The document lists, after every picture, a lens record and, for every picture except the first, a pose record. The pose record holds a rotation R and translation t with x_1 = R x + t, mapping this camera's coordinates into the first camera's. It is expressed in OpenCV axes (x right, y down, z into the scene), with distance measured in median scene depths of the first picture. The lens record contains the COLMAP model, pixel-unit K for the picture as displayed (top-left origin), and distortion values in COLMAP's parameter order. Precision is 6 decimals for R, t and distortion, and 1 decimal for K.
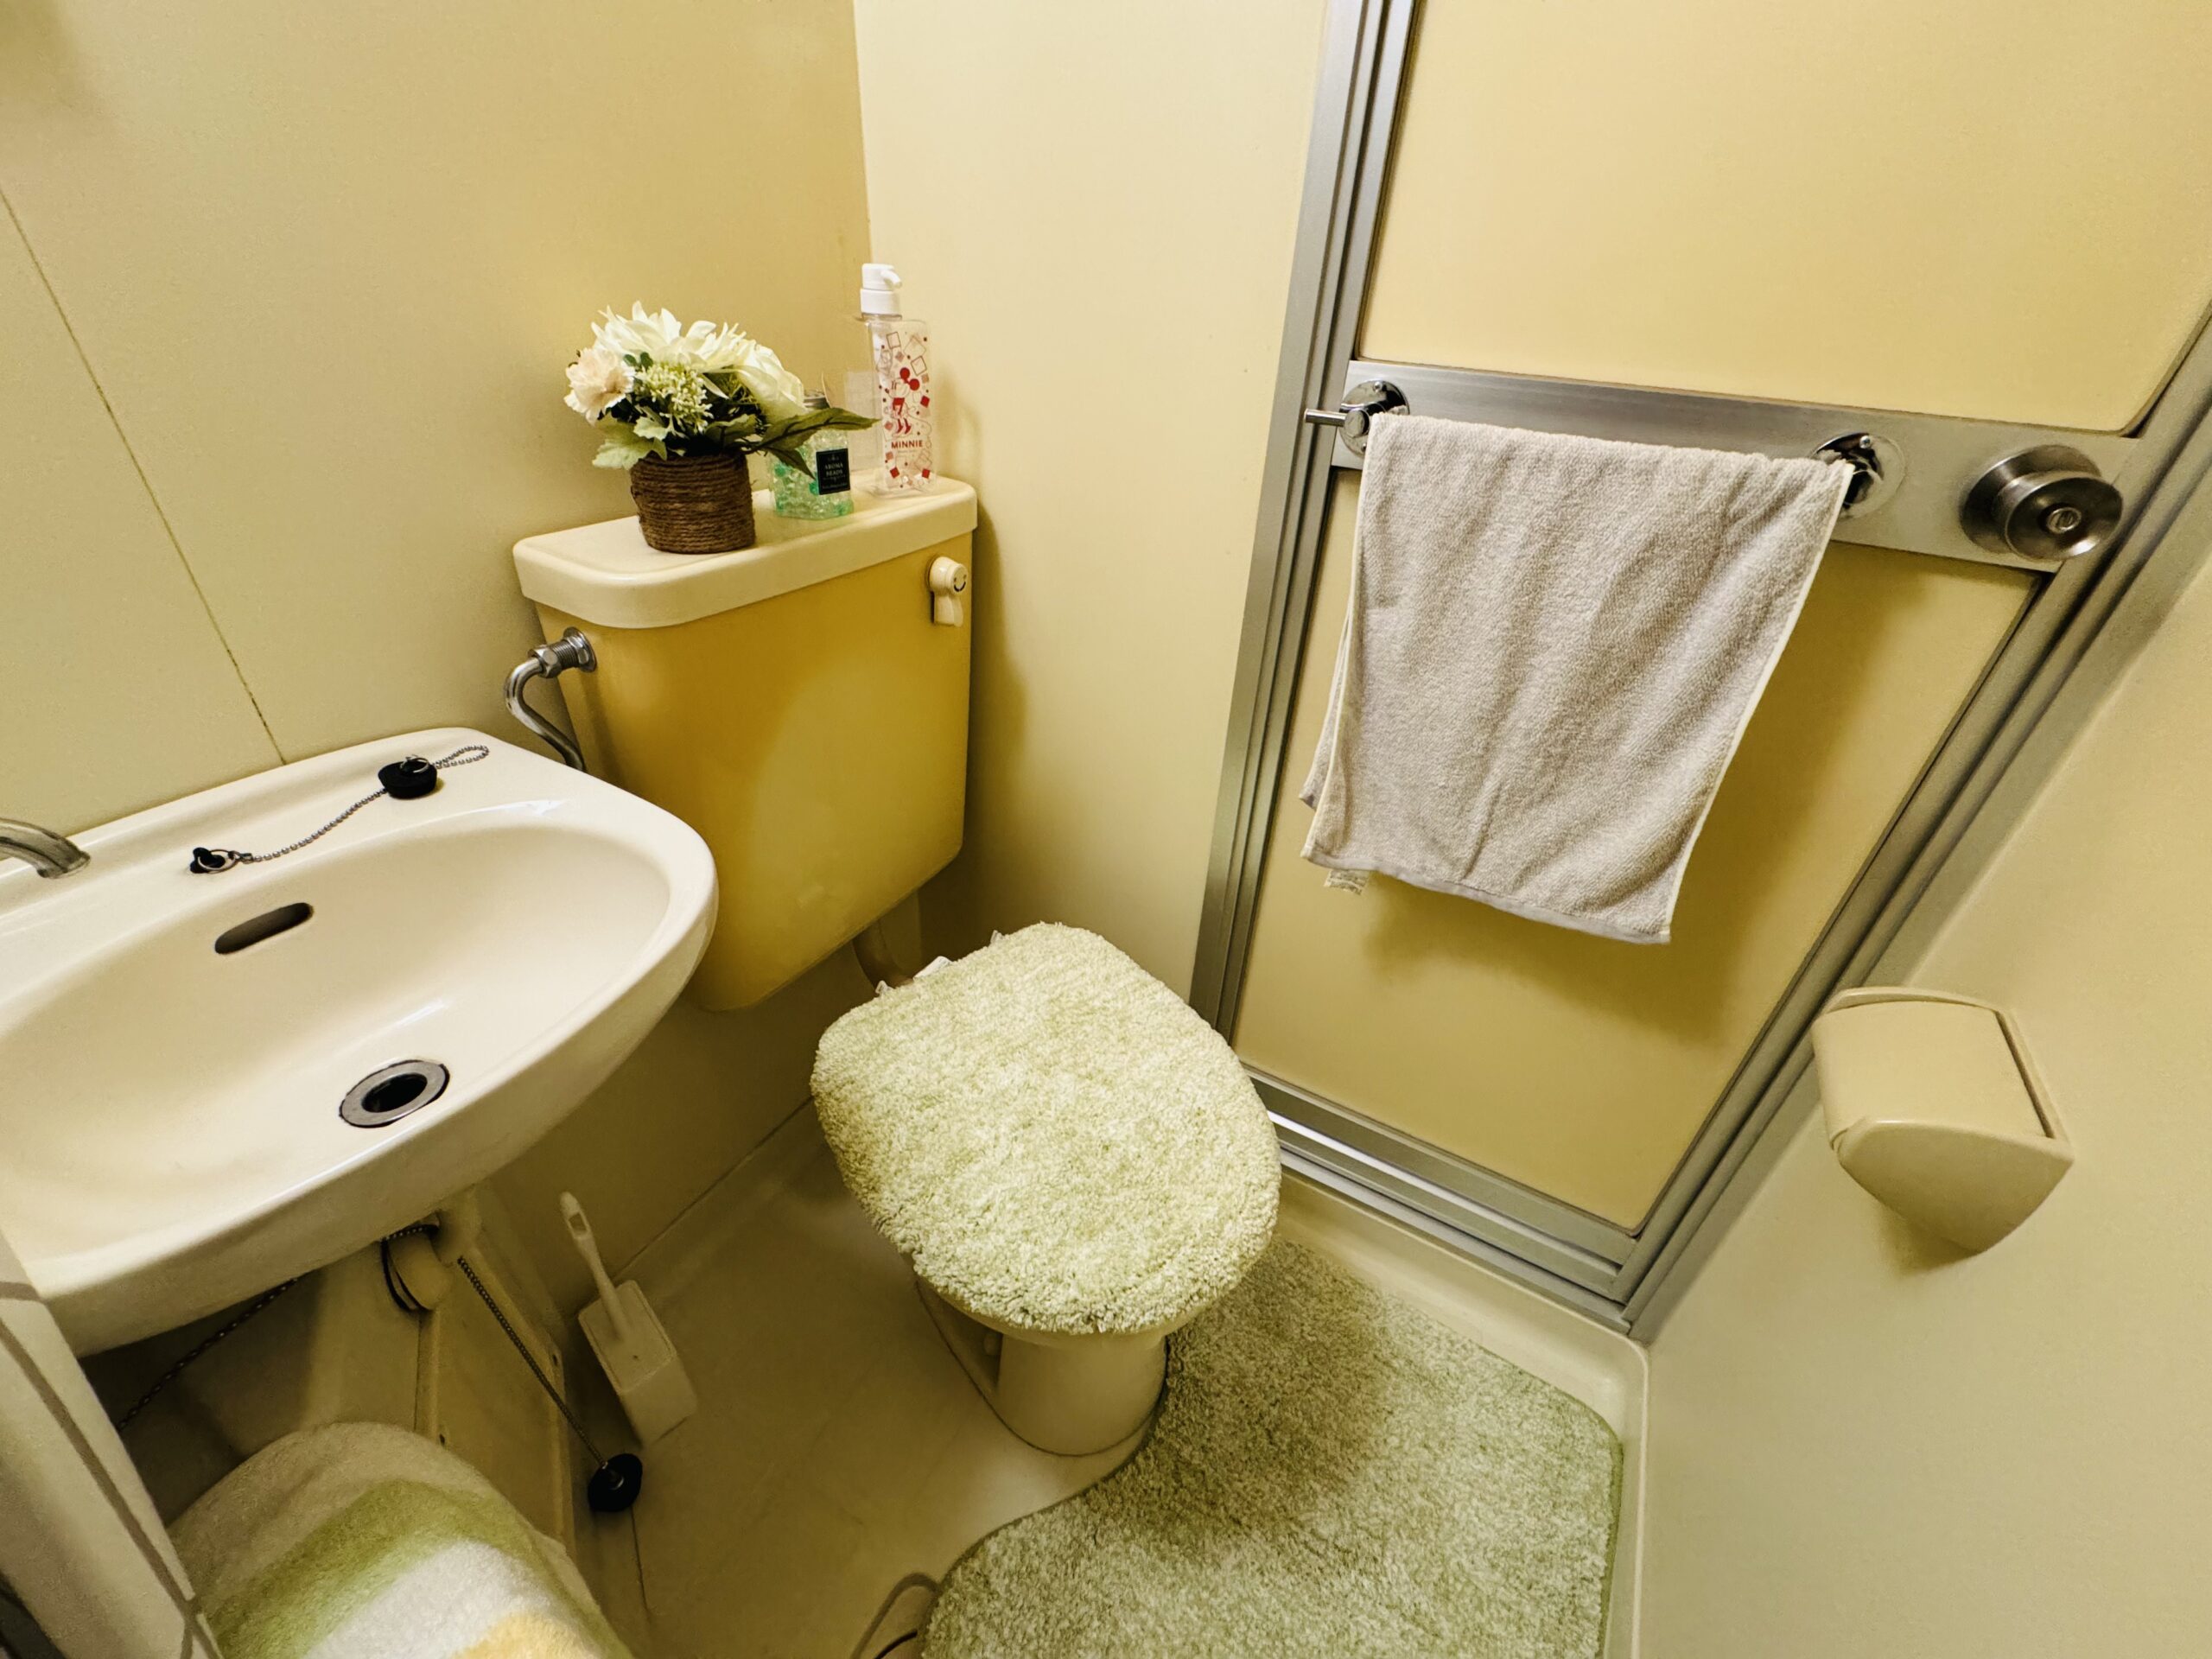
lens RADIAL K [[880.4, 0, 1106.0], [0, 880.4, 829.5], [0, 0, 1]] dist [-0.004086, 0.000101]
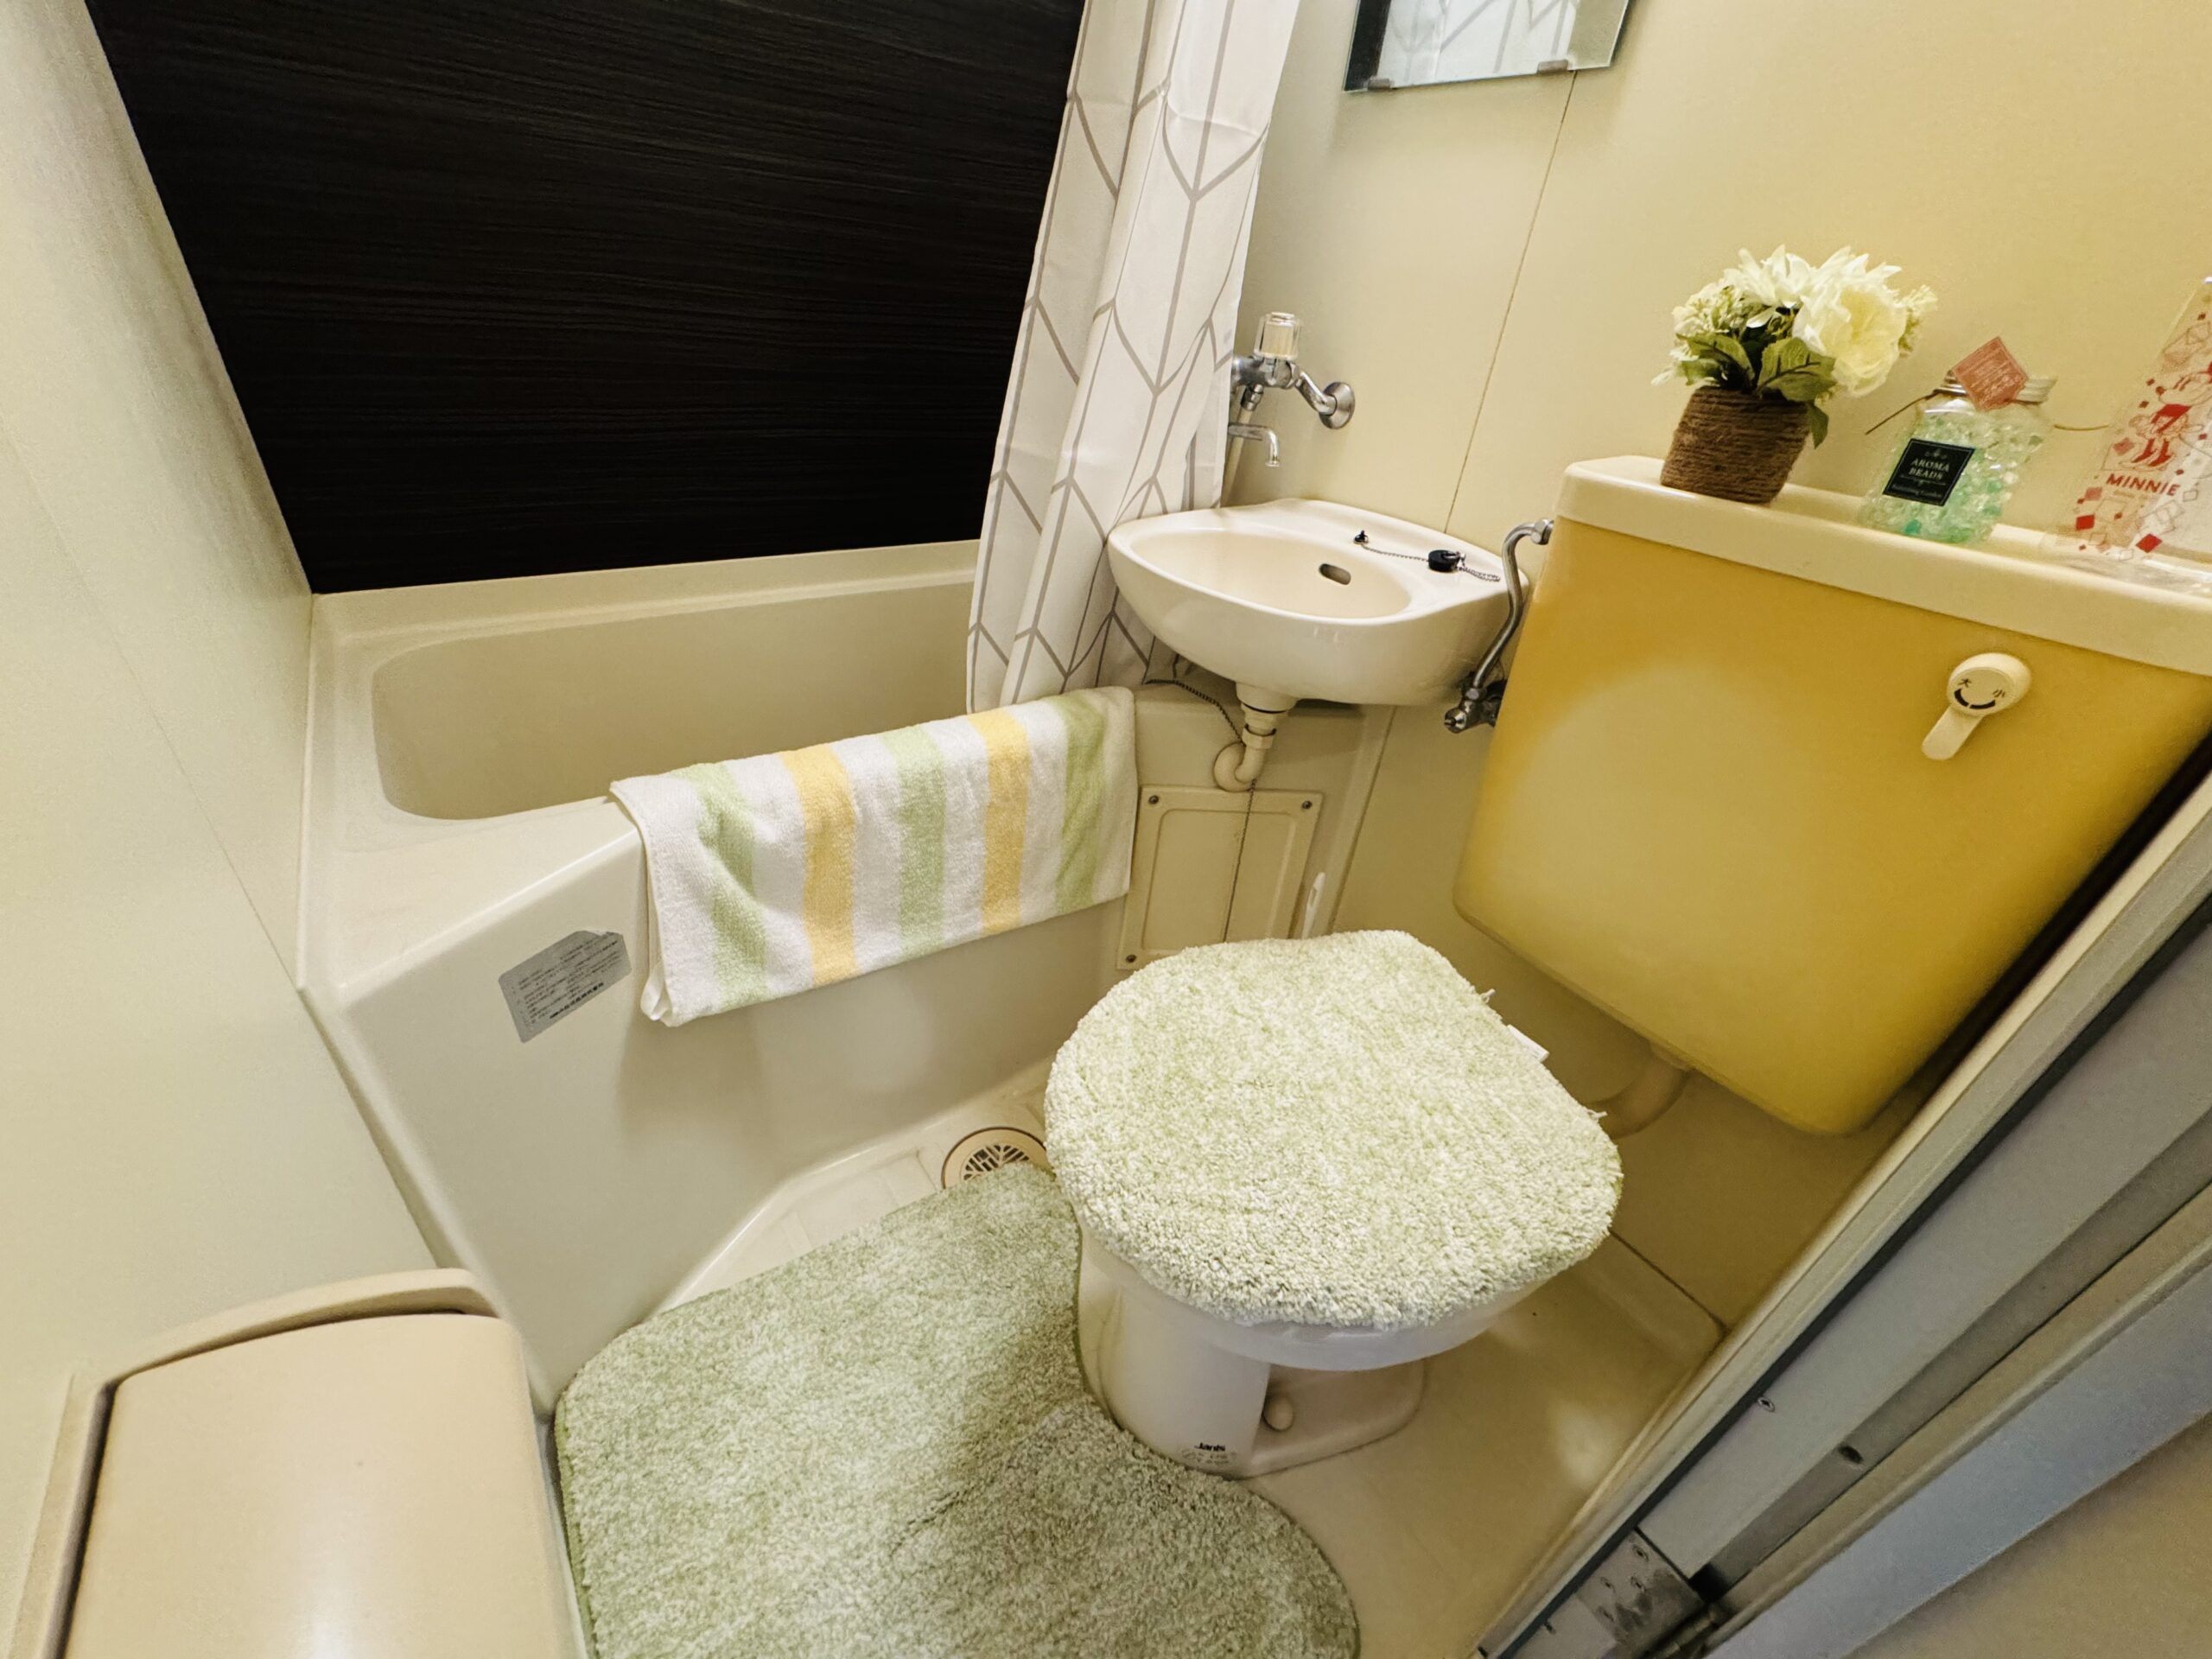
lens RADIAL K [[880.4, 0, 1106.0], [0, 880.4, 829.5], [0, 0, 1]] dist [-0.004086, 0.000101]
pose [[-0.405013, 0.395750, -0.824225, 0.630286], [-0.577729, 0.587934, 0.566183, -0.222146], [0.708657, 0.705490, -0.009484, 0.651267]]
